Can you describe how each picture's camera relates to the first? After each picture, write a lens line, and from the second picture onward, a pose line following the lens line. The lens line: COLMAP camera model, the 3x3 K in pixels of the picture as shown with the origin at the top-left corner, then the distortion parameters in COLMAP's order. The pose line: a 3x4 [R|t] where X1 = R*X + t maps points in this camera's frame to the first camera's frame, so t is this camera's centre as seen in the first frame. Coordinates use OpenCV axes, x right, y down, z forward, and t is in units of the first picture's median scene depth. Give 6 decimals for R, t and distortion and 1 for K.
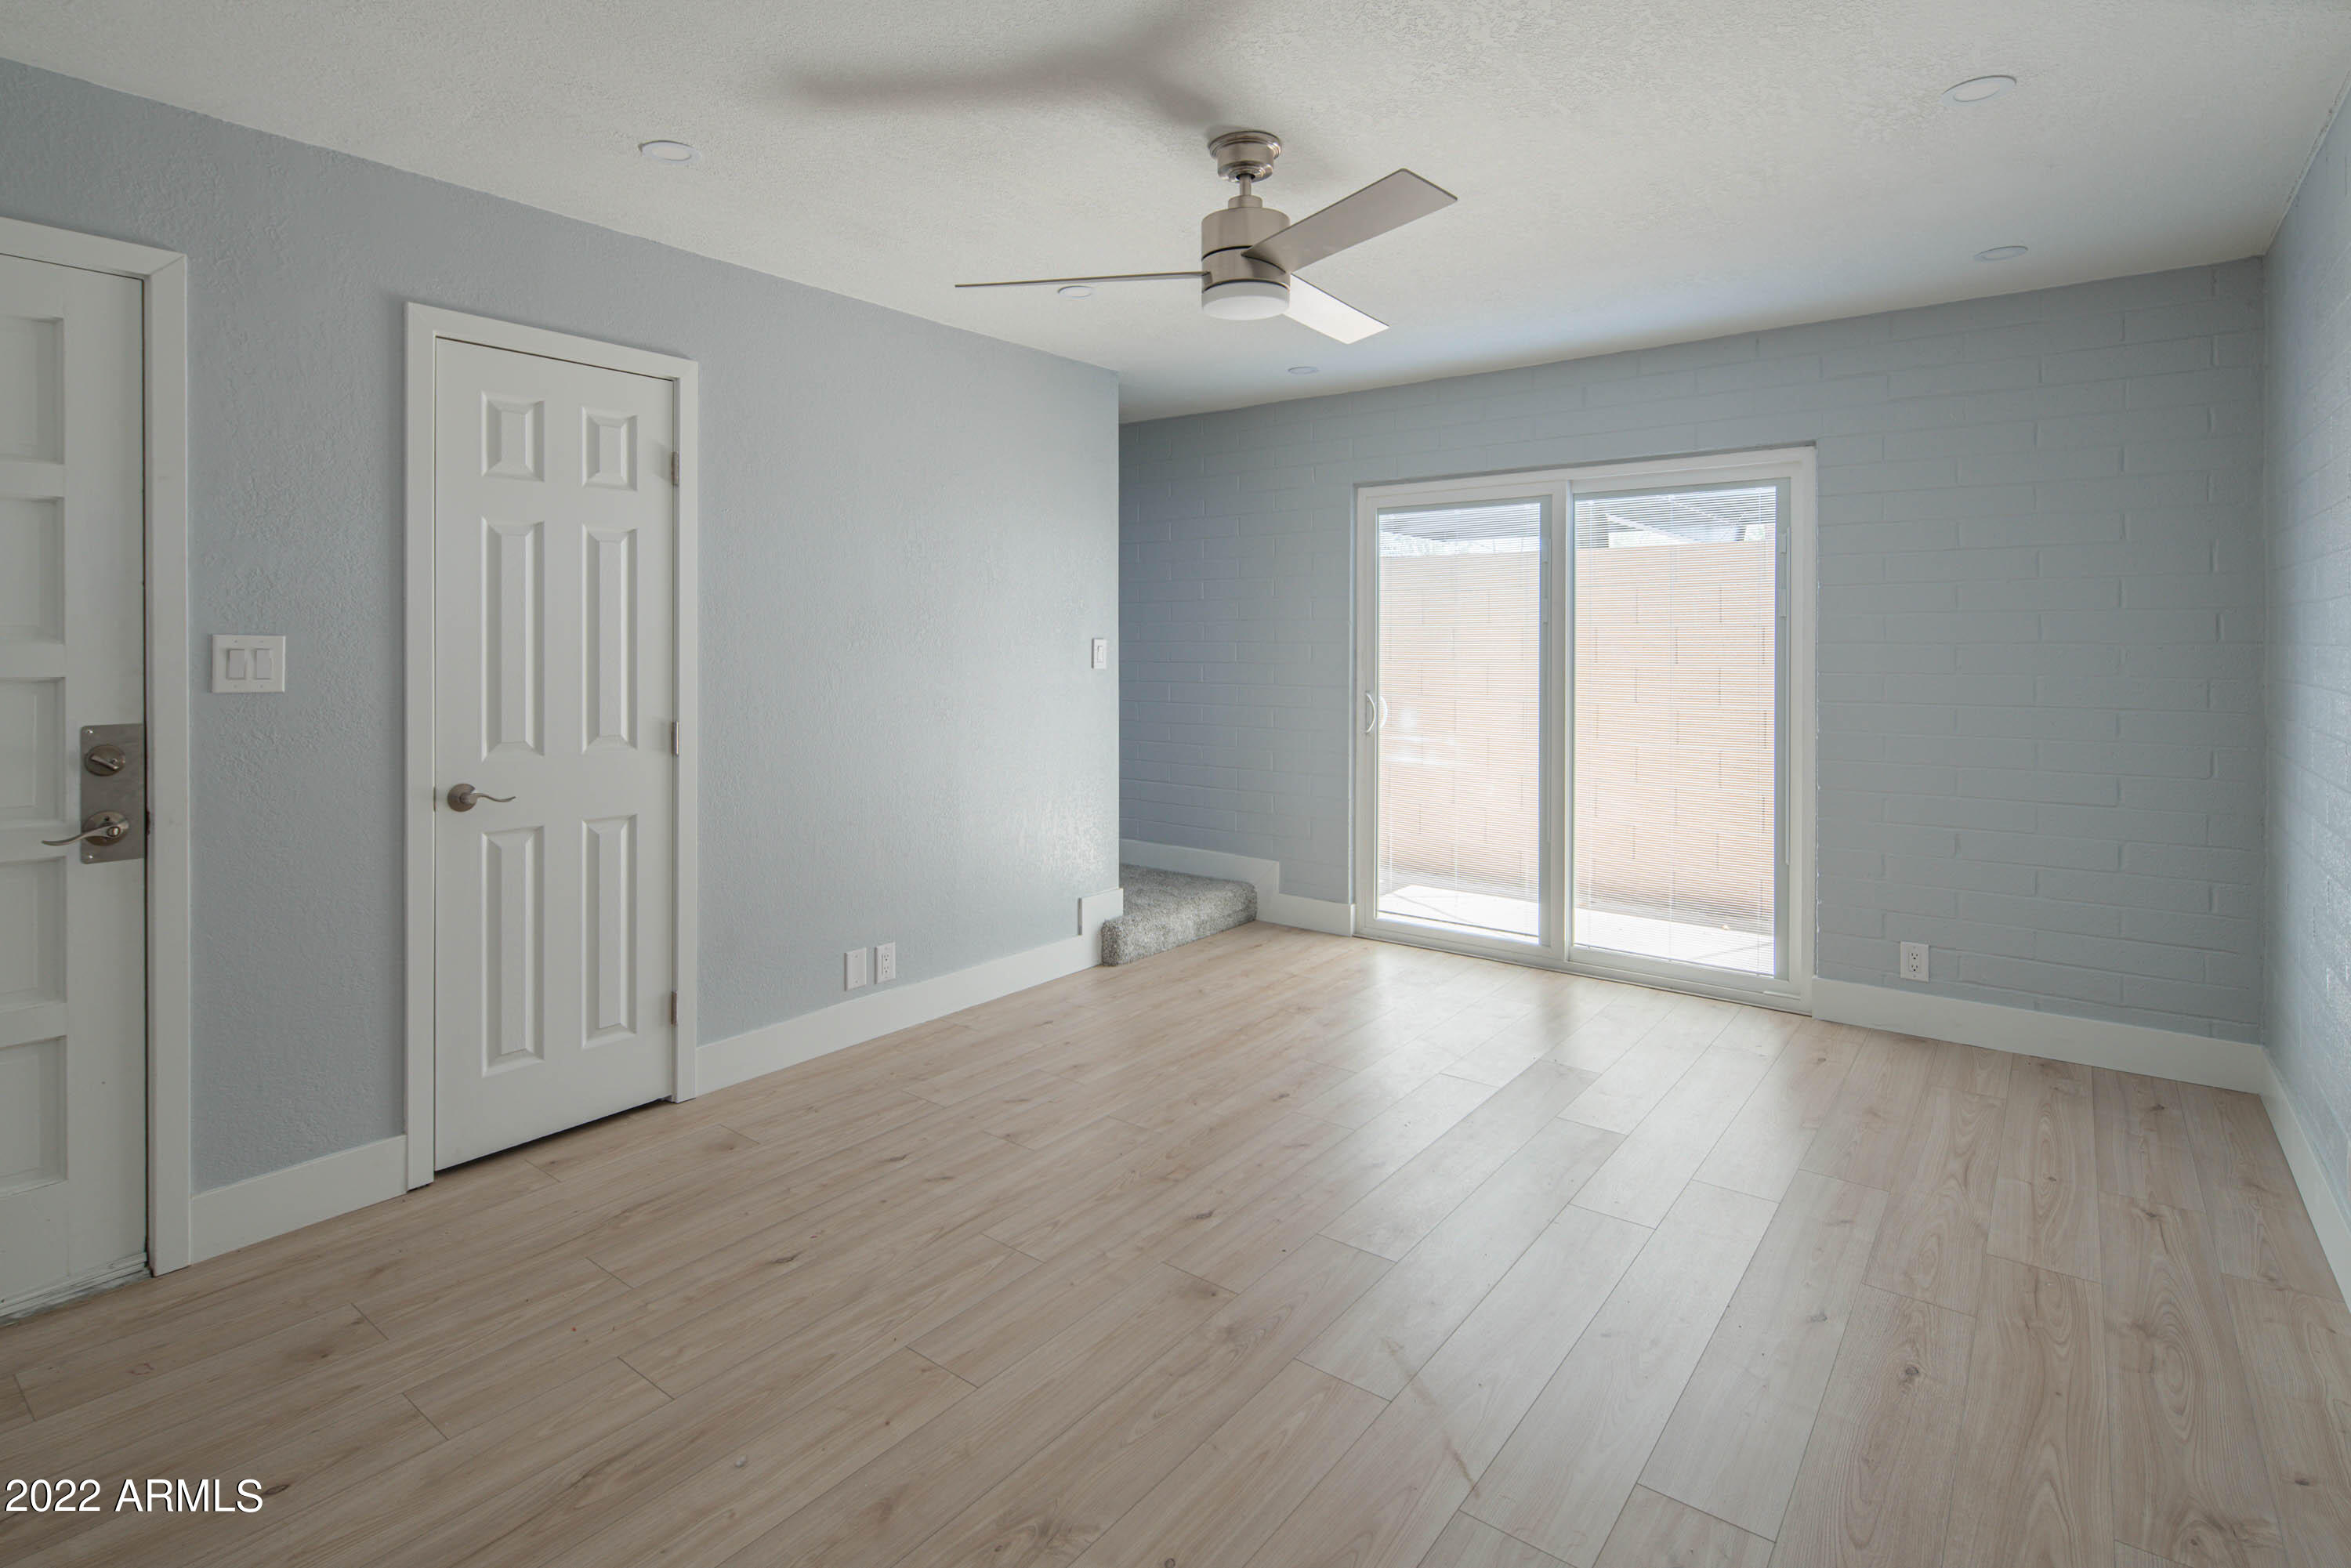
lens RADIAL K [[1161.2, 0, 1131.6], [0, 1161.2, 646.3], [0, 0, 1]] dist [0.002279, -0.001132]
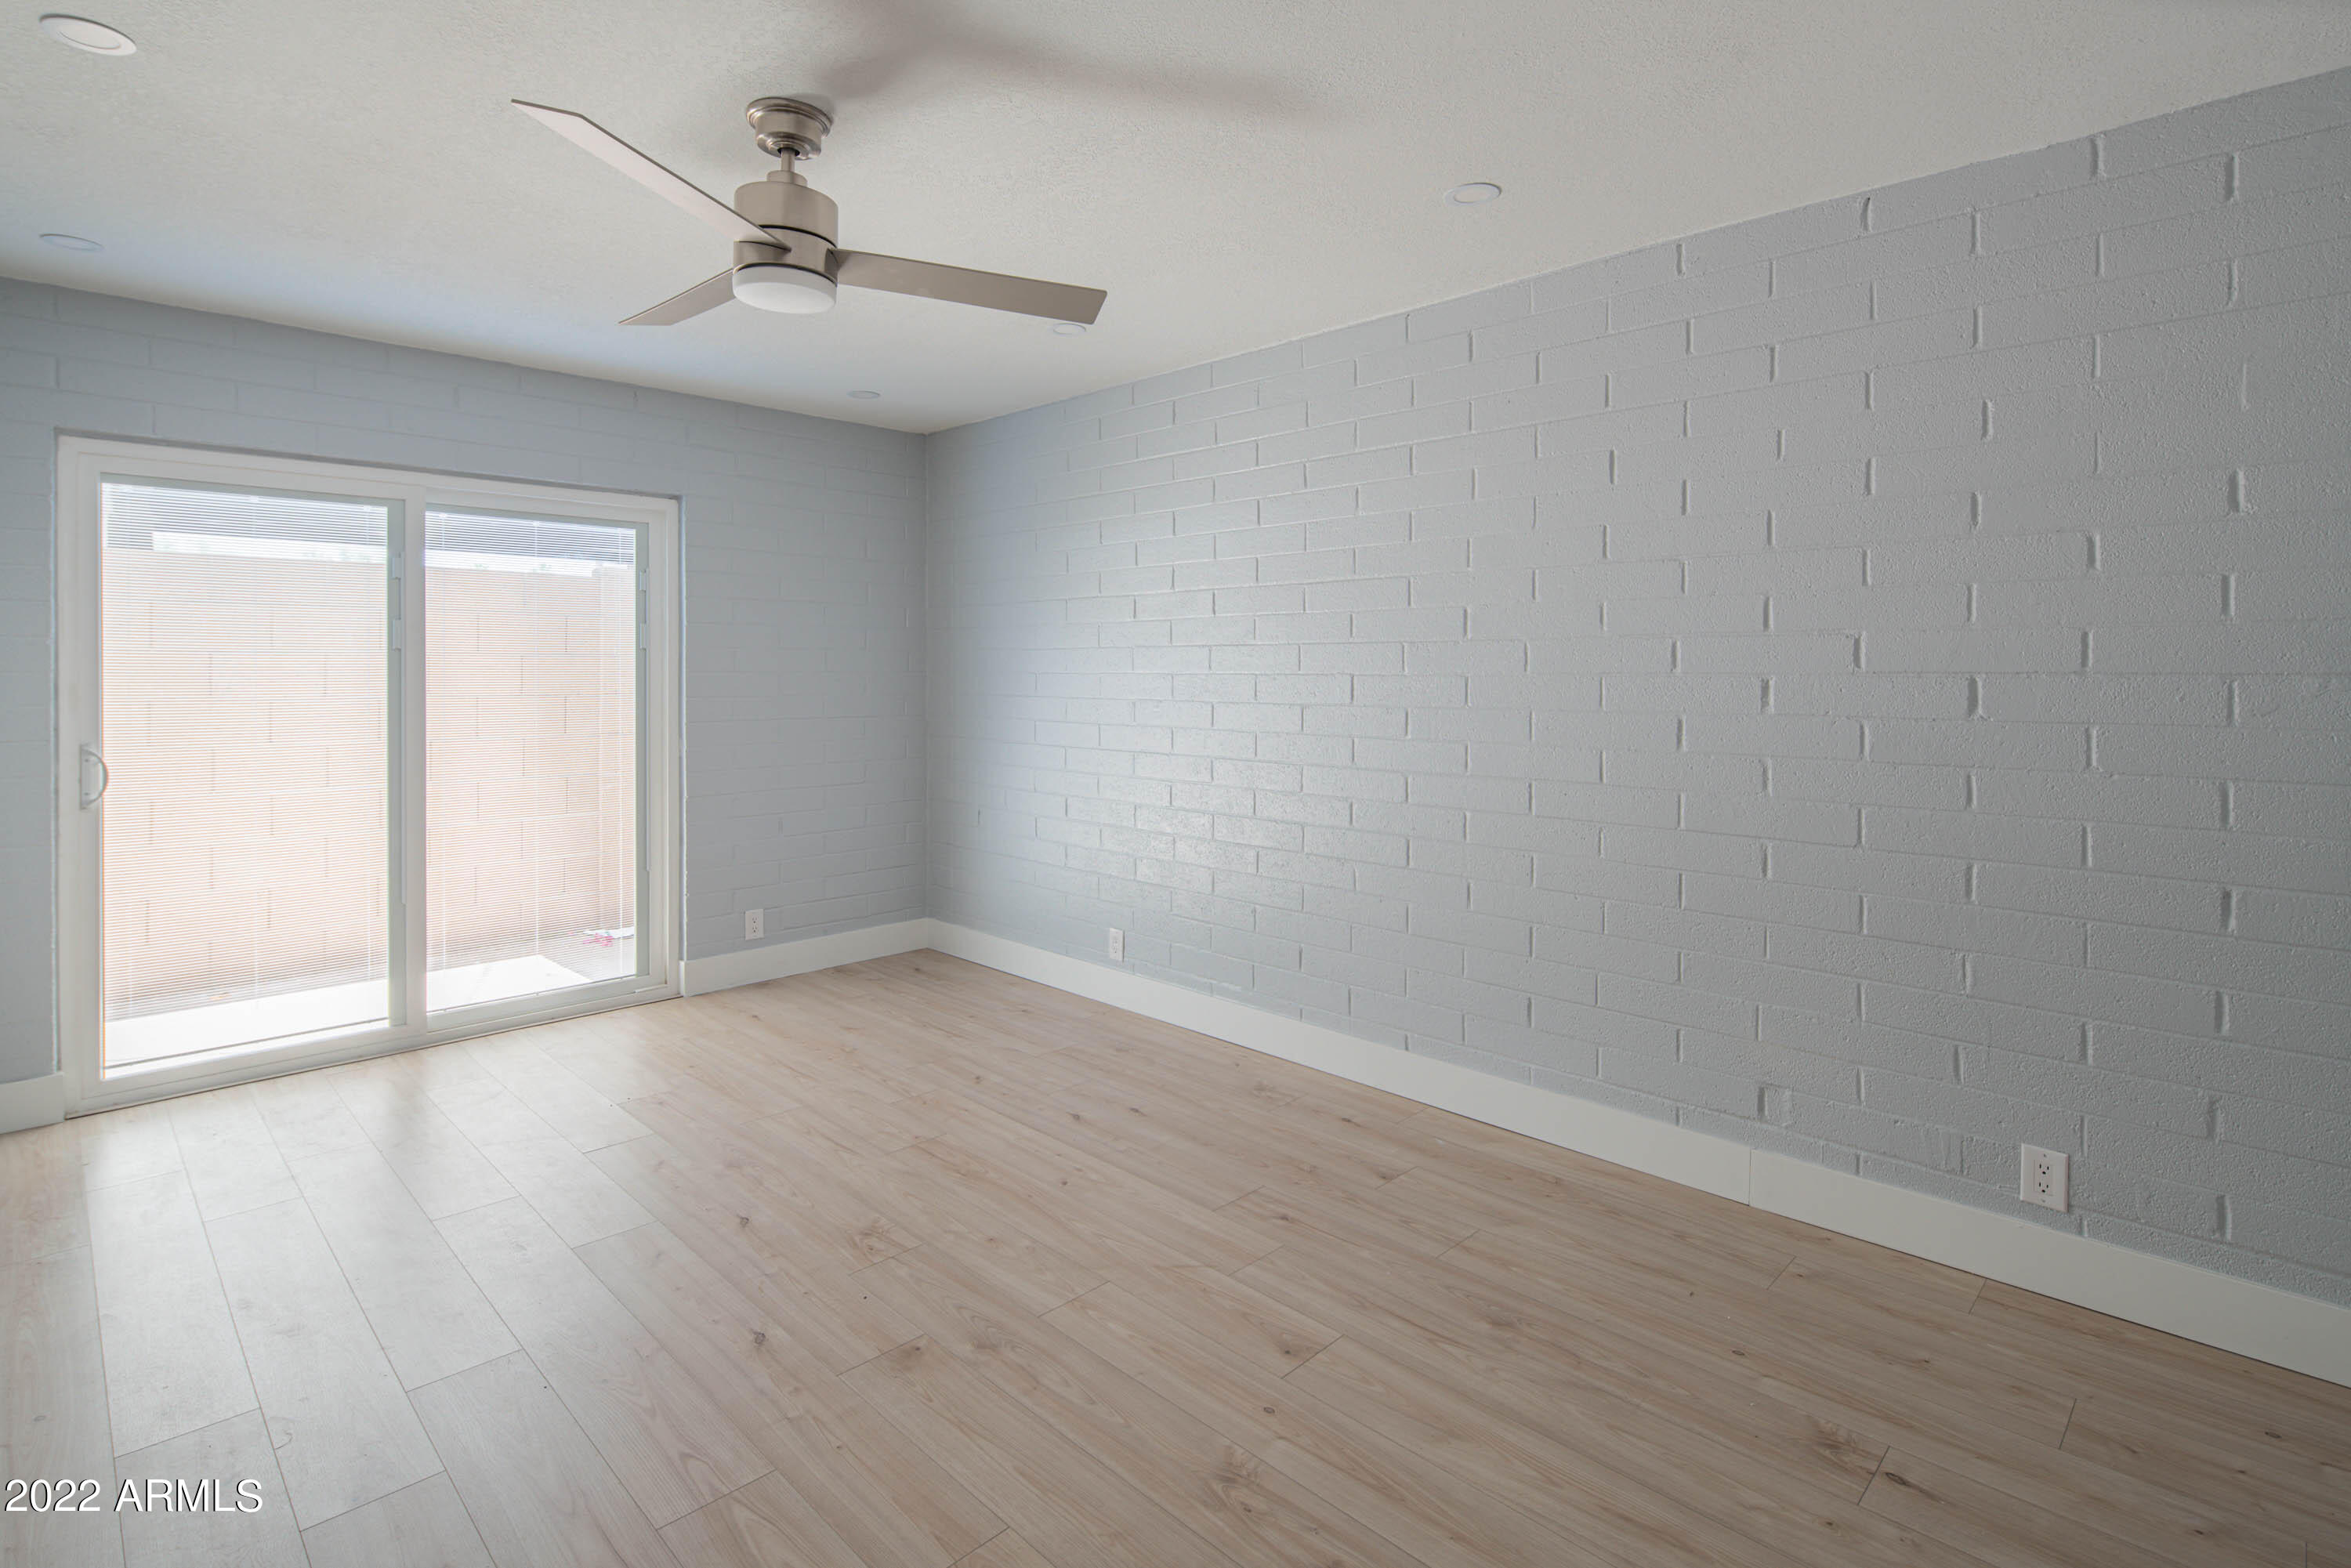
lens RADIAL K [[1153.6, 0, 1162.4], [0, 1153.6, 687.4], [0, 0, 1]] dist [0.002972, -0.002308]
pose [[0.110041, -0.012727, 0.993846, -0.433601], [0.001584, 0.999919, 0.012629, -0.001691], [-0.993926, 0.000184, 0.110052, 0.351648]]
